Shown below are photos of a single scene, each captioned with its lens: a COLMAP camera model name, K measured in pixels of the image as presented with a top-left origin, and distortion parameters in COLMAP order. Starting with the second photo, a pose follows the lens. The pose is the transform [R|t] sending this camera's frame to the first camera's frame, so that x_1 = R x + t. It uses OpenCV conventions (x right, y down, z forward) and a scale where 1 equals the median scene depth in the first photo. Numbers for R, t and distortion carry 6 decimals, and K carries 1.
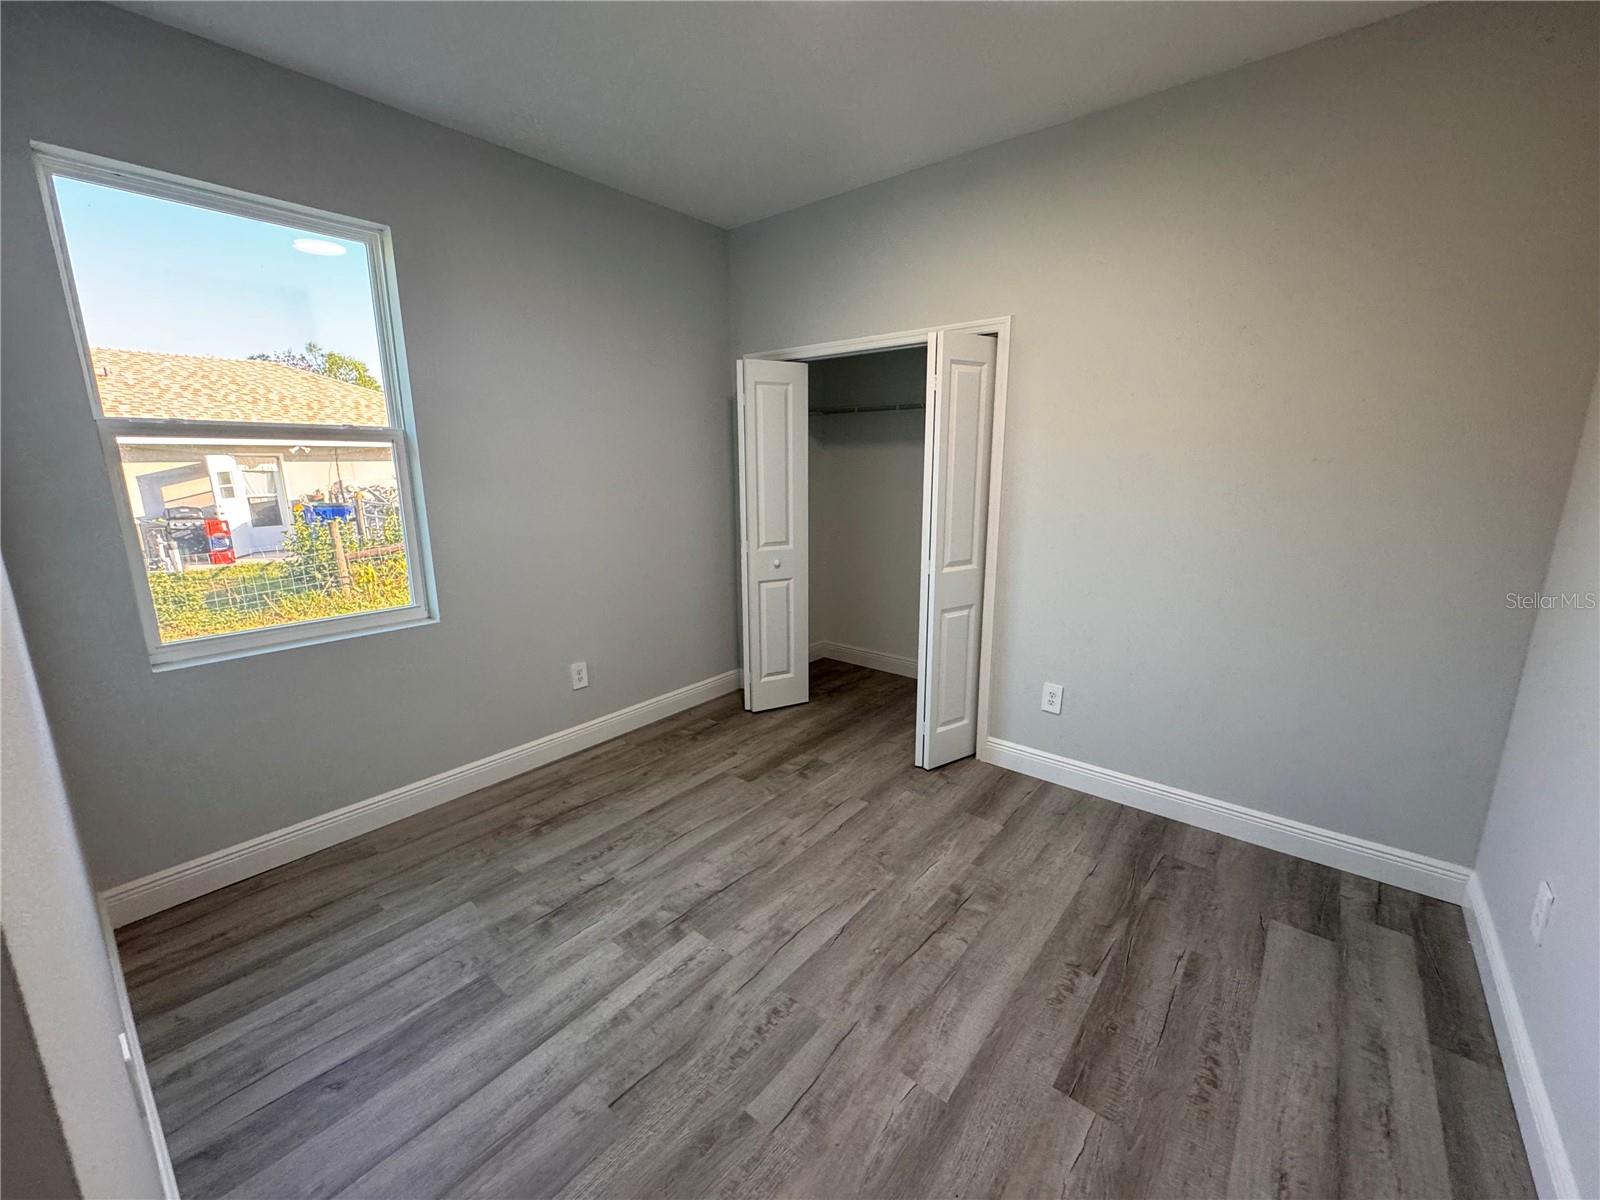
lens RADIAL K [[638.8, 0, 808.3], [0, 638.8, 603.8], [0, 0, 1]] dist [-0.001679, -0.000041]
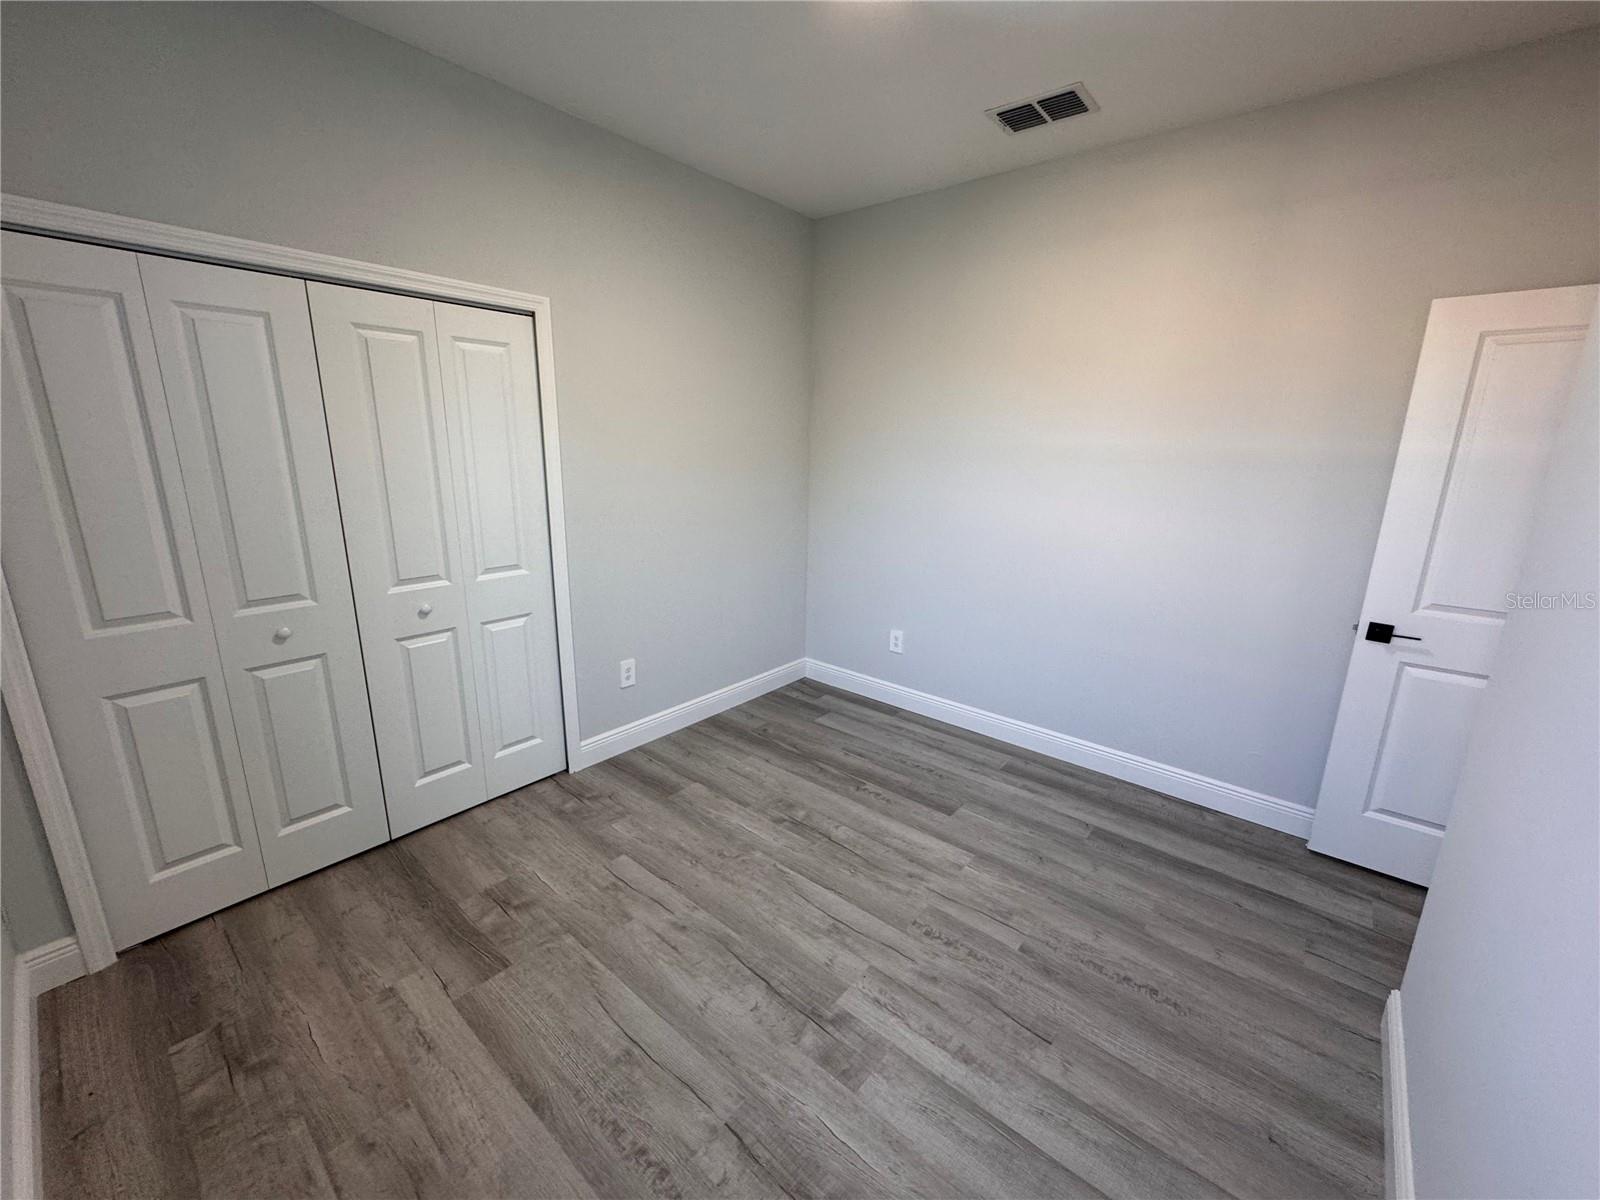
lens RADIAL K [[638.8, 0, 801.4], [0, 638.8, 590.5], [0, 0, 1]] dist [-0.001679, -0.000041]
pose [[0.017234, -0.222688, 0.974737, -0.917743], [0.199967, 0.955954, 0.214861, -0.229146], [-0.979651, 0.191213, 0.061005, 0.894814]]
